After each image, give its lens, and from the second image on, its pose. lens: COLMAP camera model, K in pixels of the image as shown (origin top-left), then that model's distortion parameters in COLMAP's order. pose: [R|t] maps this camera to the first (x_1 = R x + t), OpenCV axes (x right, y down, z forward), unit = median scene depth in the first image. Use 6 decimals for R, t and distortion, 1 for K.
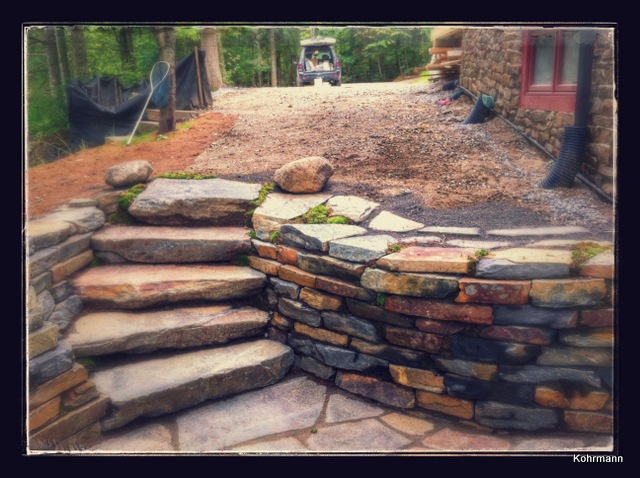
lens RADIAL K [[593.0, 0, 320.0], [0, 593.0, 239.0], [0, 0, 1]] dist [0.057196, -0.001544]
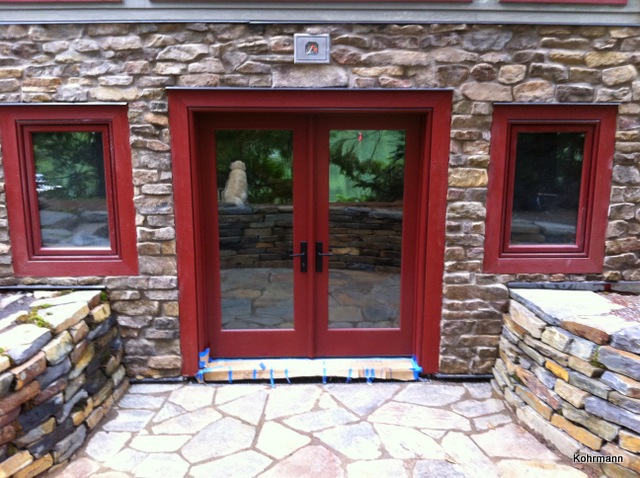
lens RADIAL K [[605.6, 0, 320.0], [0, 605.6, 239.0], [0, 0, 1]] dist [0.123573, -0.324529]
pose [[-0.003136, -0.208125, 0.978097, -0.834663], [0.244575, 0.948238, 0.202555, -0.260220], [-0.969625, 0.239853, 0.047928, 0.211776]]
